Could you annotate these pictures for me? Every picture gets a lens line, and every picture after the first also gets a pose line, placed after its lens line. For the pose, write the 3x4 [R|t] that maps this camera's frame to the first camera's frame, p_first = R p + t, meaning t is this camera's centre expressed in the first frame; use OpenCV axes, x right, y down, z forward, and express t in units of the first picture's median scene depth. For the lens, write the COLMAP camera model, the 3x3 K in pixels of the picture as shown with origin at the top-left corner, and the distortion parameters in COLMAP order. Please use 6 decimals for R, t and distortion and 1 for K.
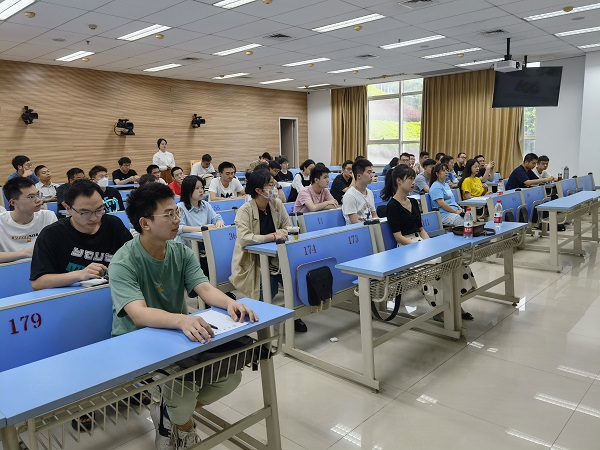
lens RADIAL K [[478.1, 0, 298.5], [0, 478.1, 225.3], [0, 0, 1]] dist [0.032546, -0.016055]
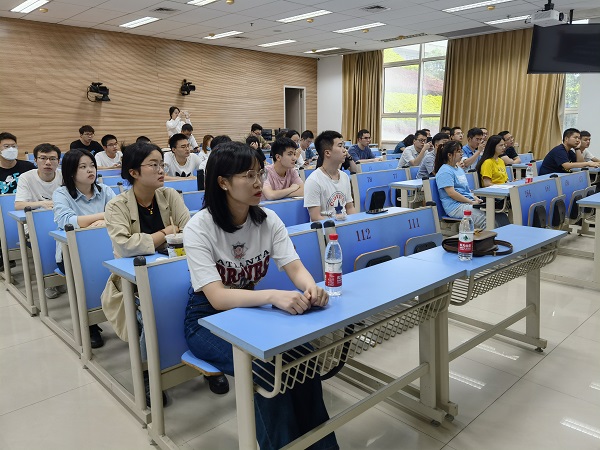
lens RADIAL K [[478.1, 0, 302.3], [0, 478.1, 225.4], [0, 0, 1]] dist [0.032546, -0.016055]
pose [[0.998425, 0.028249, -0.048472, 0.059392], [-0.025873, 0.998466, 0.048958, -0.013849], [0.049781, -0.047626, 0.997624, 0.130189]]
